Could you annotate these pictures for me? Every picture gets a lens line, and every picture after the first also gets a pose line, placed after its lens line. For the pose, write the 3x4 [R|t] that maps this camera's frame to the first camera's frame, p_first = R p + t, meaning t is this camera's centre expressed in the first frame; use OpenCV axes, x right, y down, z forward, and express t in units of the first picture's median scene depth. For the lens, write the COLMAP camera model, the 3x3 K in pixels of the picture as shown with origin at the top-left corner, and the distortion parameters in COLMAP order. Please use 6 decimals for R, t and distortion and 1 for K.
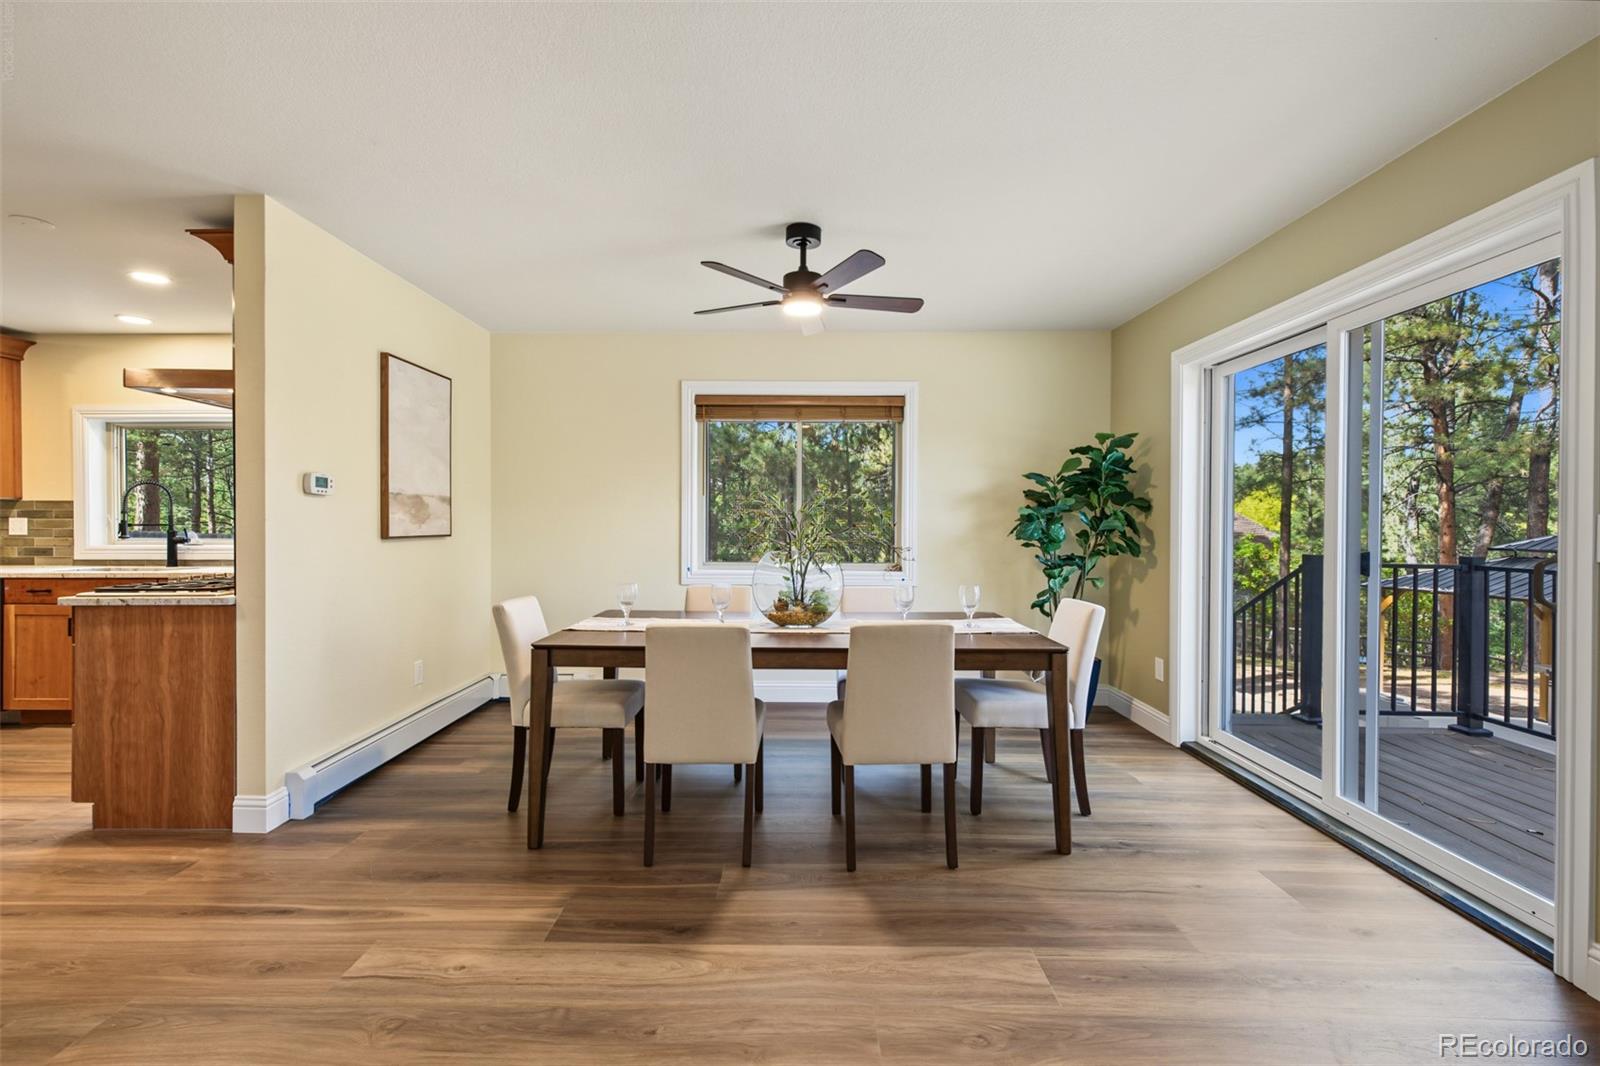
lens RADIAL K [[680.7, 0, 794.7], [0, 680.7, 528.8], [0, 0, 1]] dist [0.008632, -0.001605]
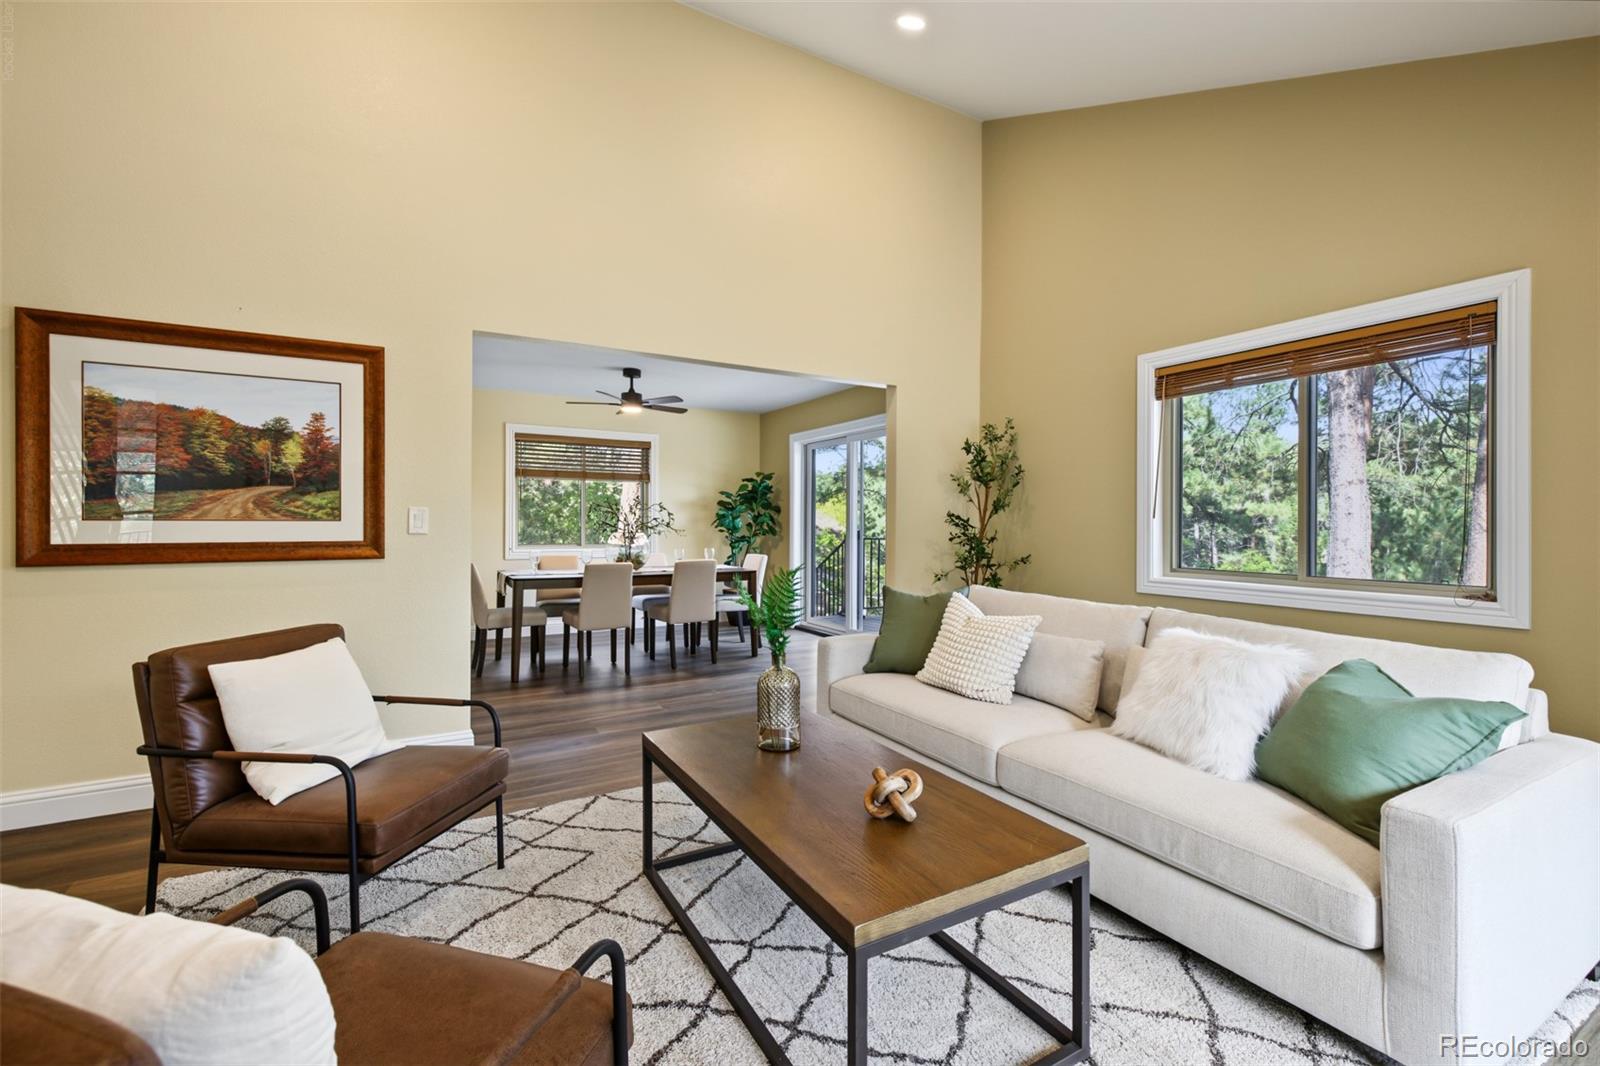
lens RADIAL K [[680.7, 0, 798.0], [0, 680.7, 529.3], [0, 0, 1]] dist [0.008632, -0.001605]
pose [[0.859518, -0.005750, 0.511074, -0.435291], [0.003517, 0.999980, 0.005337, 0.011051], [-0.511094, -0.002790, 0.859520, -0.706929]]
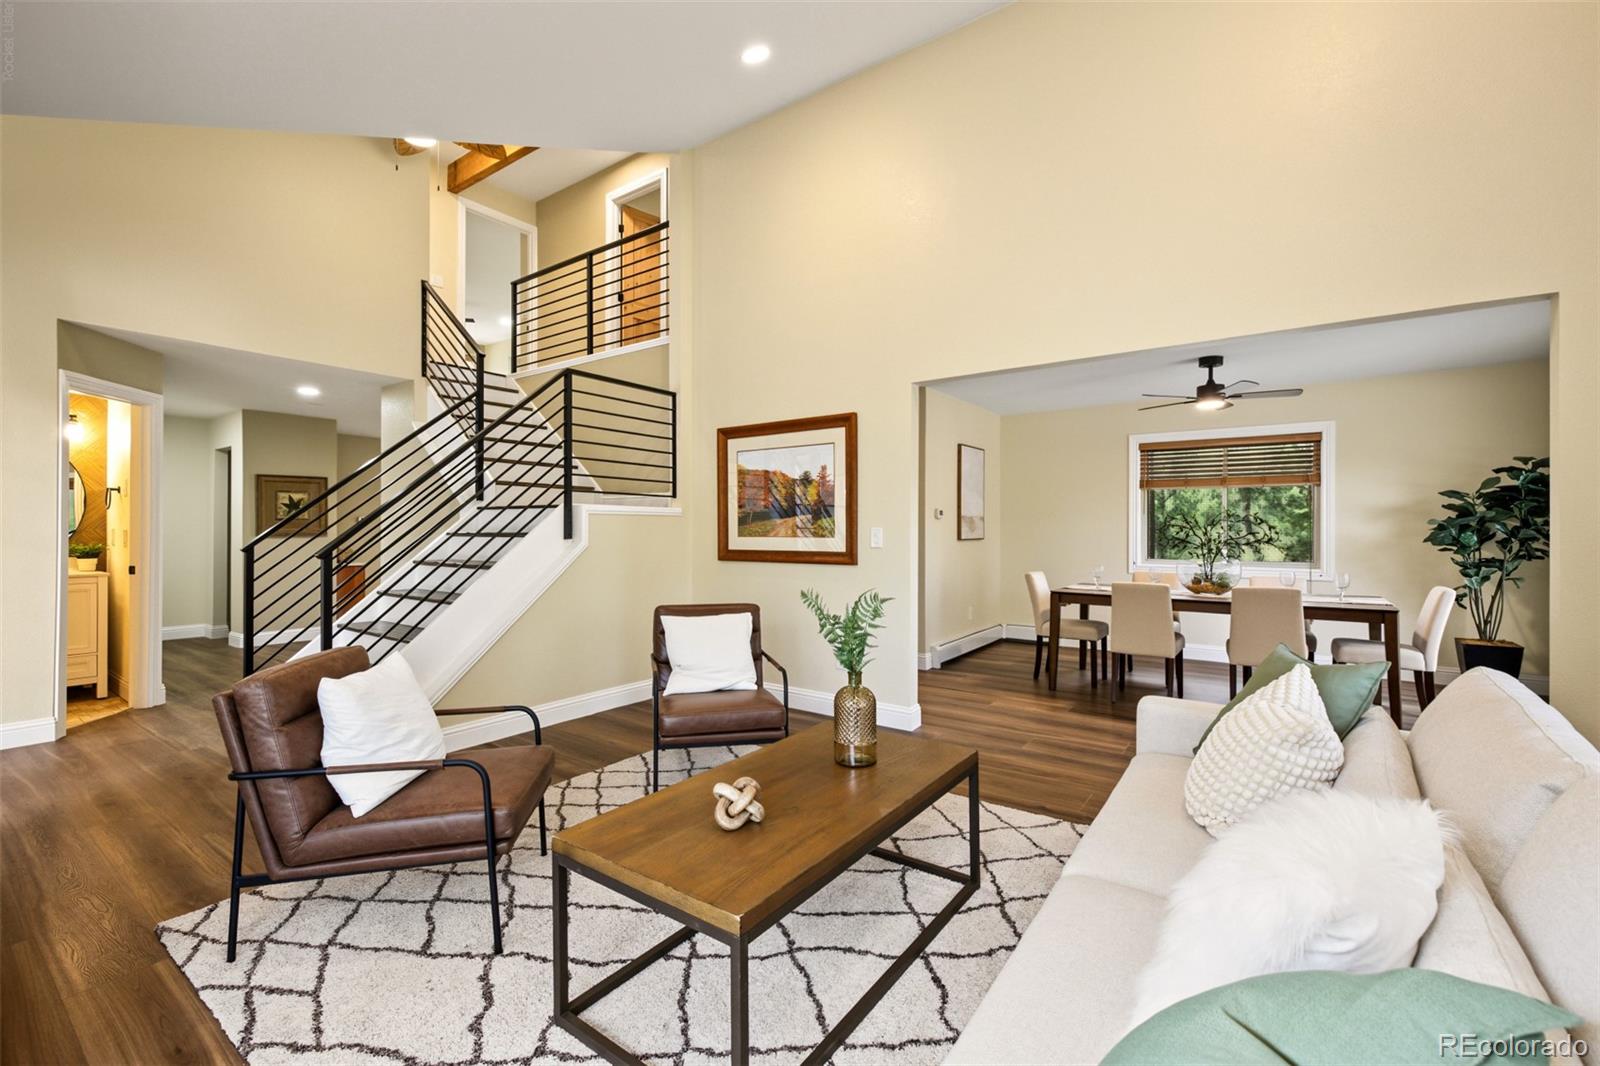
lens RADIAL K [[680.7, 0, 785.9], [0, 680.7, 530.2], [0, 0, 1]] dist [0.008632, -0.001605]
pose [[0.811912, -0.000973, -0.583779, 0.107383], [-0.002013, 0.999988, -0.004466, -0.003419], [0.583776, 0.004801, 0.811900, -0.727683]]
